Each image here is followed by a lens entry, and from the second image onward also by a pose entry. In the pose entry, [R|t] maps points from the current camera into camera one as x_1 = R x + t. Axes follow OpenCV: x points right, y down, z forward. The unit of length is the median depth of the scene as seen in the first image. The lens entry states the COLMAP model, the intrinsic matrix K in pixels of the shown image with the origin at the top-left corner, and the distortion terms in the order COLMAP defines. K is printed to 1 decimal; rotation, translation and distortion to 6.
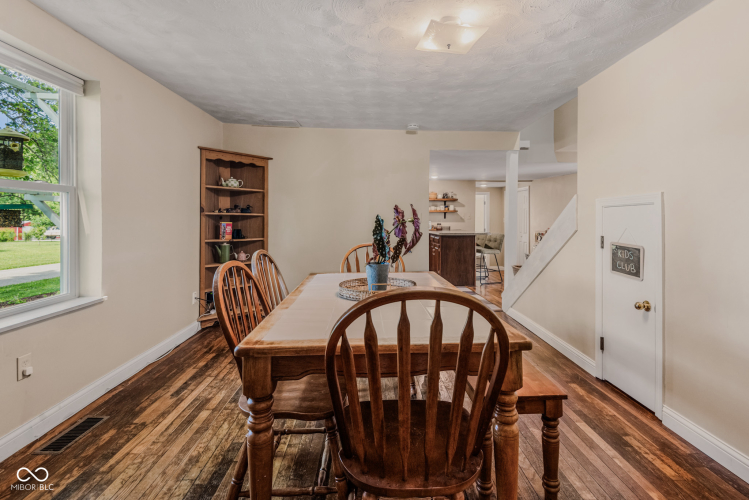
lens RADIAL K [[348.7, 0, 378.5], [0, 348.7, 217.7], [0, 0, 1]] dist [0.017175, -0.000180]
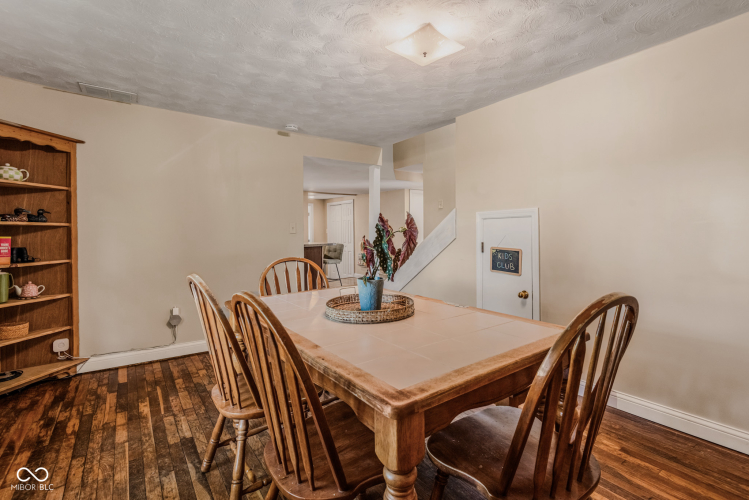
lens RADIAL K [[351.0, 0, 376.2], [0, 351.0, 231.8], [0, 0, 1]] dist [0.029337, -0.019074]
pose [[0.831504, -0.008193, 0.555459, -0.245184], [0.004148, 0.999955, 0.008540, 0.002022], [-0.555504, -0.004797, 0.831500, 0.125494]]
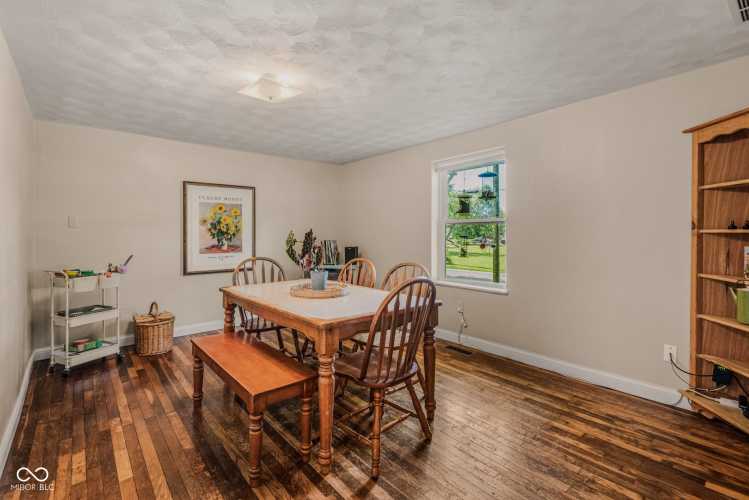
lens RADIAL K [[346.7, 0, 374.1], [0, 346.7, 243.2], [0, 0, 1]] dist [0.017055, -0.000479]
pose [[-0.782079, 0.008703, -0.623118, 0.343846], [0.001229, 0.999922, 0.012423, 0.000956], [0.623178, 0.008950, -0.782029, 1.114686]]
